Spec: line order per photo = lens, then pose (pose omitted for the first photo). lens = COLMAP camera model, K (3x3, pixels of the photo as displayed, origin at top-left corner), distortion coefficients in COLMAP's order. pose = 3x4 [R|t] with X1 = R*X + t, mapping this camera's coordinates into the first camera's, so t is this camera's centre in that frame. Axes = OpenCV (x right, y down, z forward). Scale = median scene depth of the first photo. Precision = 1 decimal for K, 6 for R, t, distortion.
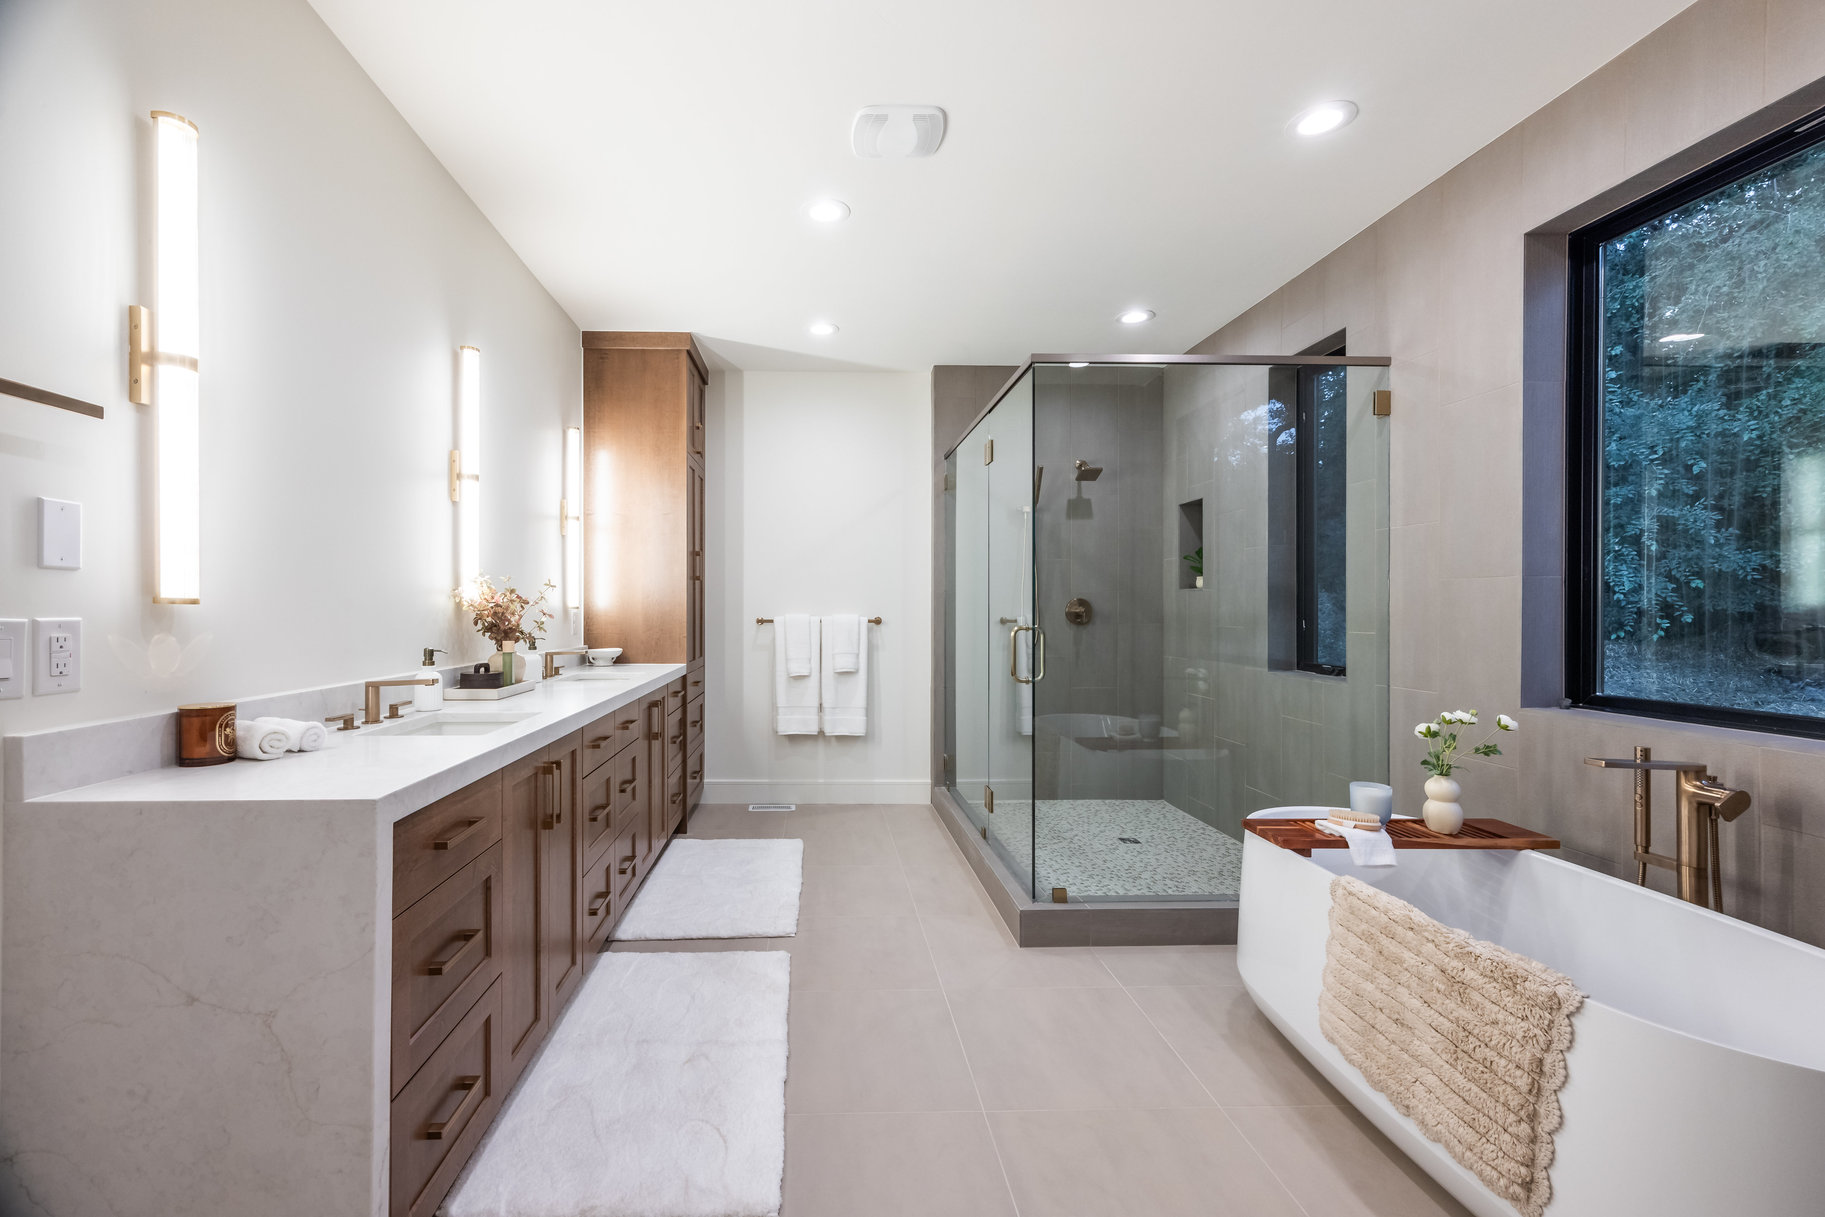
lens RADIAL K [[762.7, 0, 913.3], [0, 762.7, 609.5], [0, 0, 1]] dist [0.001169, 0.000338]
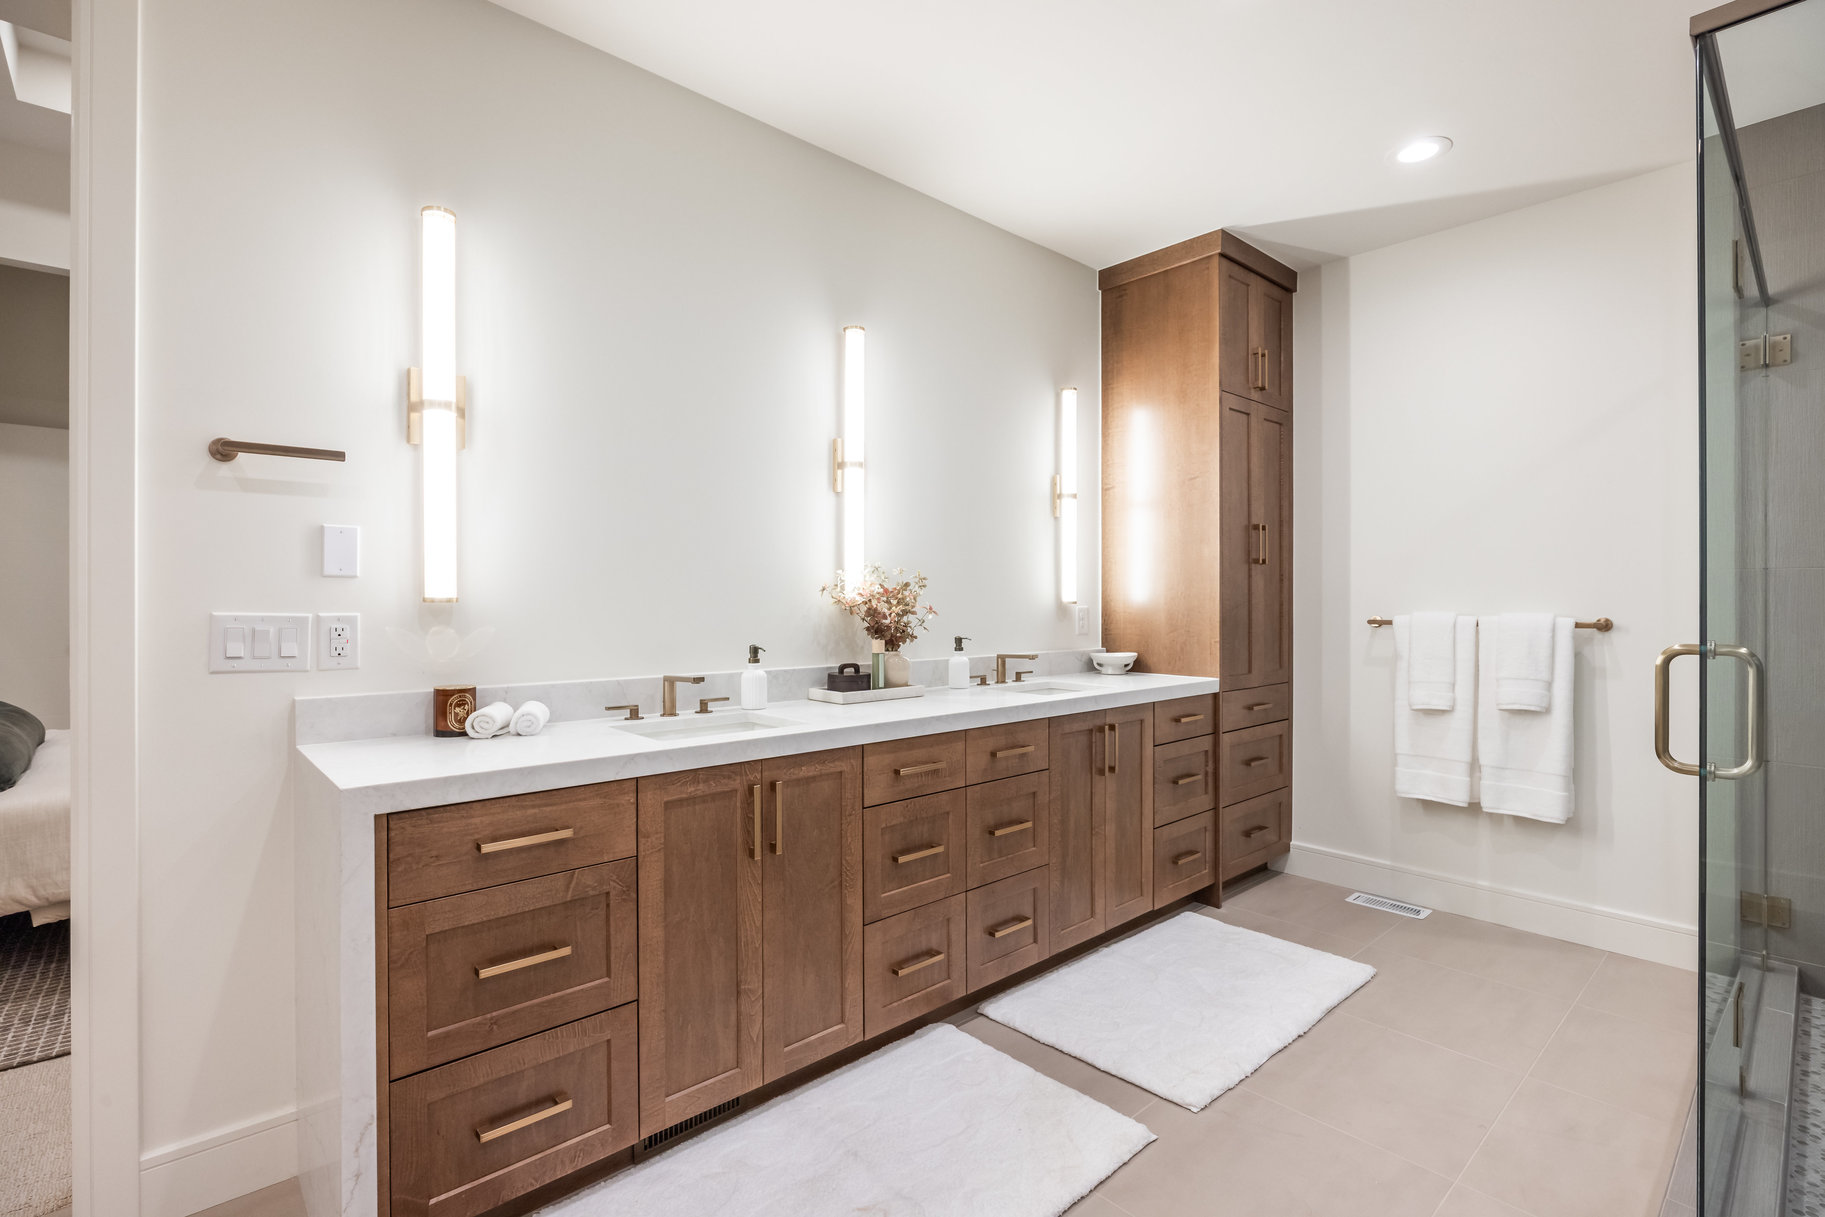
lens RADIAL K [[880.1, 0, 914.1], [0, 880.1, 601.6], [0, 0, 1]] dist [-0.012689, -0.000321]
pose [[0.598018, 0.000027, -0.801482, 0.213892], [-0.000173, 1.000000, -0.000095, -0.002904], [0.801482, 0.000196, 0.598018, 0.264680]]
